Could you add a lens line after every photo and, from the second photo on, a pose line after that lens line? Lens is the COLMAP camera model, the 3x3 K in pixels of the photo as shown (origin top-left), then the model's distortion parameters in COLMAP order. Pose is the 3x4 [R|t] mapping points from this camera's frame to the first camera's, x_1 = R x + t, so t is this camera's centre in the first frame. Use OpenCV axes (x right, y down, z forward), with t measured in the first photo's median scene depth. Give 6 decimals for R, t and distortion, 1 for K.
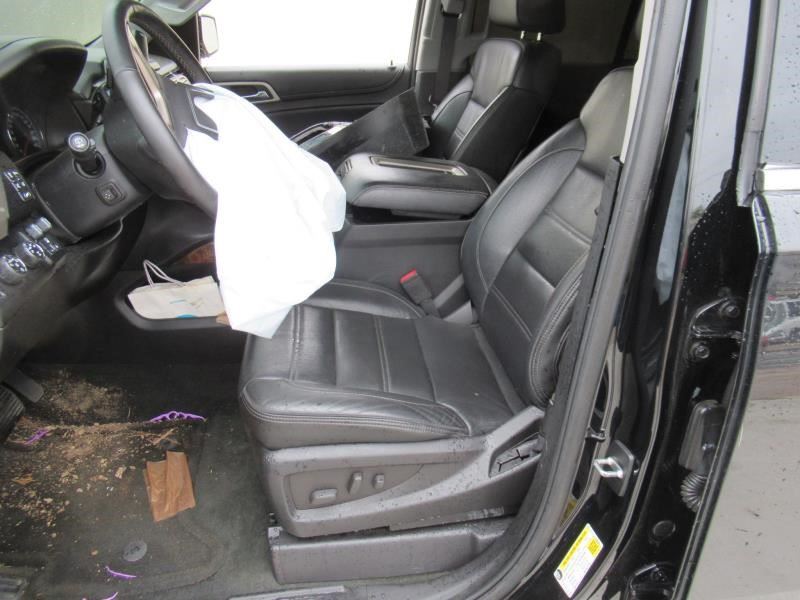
lens RADIAL K [[580.5, 0, 408.4], [0, 580.5, 304.2], [0, 0, 1]] dist [-0.010960, -0.008731]
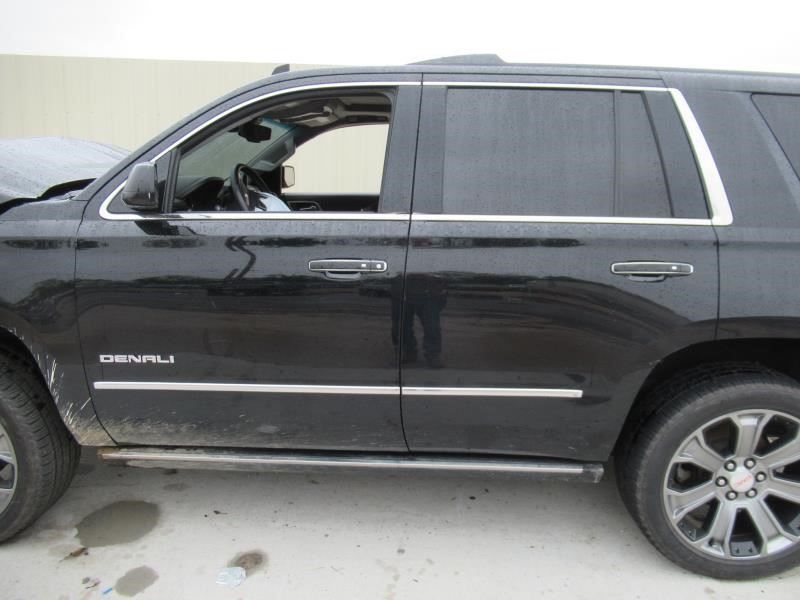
lens RADIAL K [[580.5, 0, 408.4], [0, 580.5, 304.2], [0, 0, 1]] dist [-0.010960, -0.008731]
pose [[0.986304, 0.036458, -0.160859, 0.611981], [-0.071004, 0.974123, -0.214577, 0.526120], [0.148874, 0.223059, 0.963370, -1.106912]]
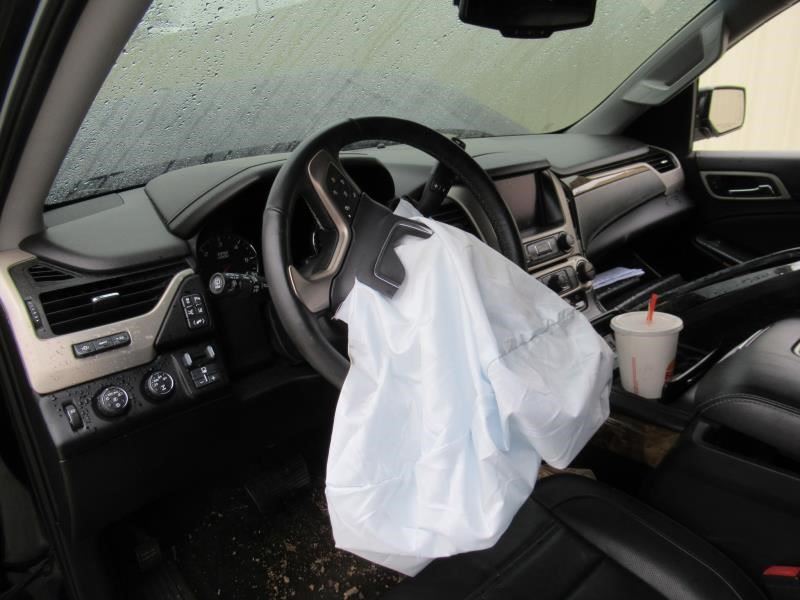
lens RADIAL K [[580.5, 0, 408.4], [0, 580.5, 304.2], [0, 0, 1]] dist [-0.010960, -0.008731]
pose [[0.552362, 0.222683, -0.803311, 0.215364], [-0.291966, 0.954300, 0.063780, -0.258866], [0.780802, 0.199310, 0.592135, 0.462628]]
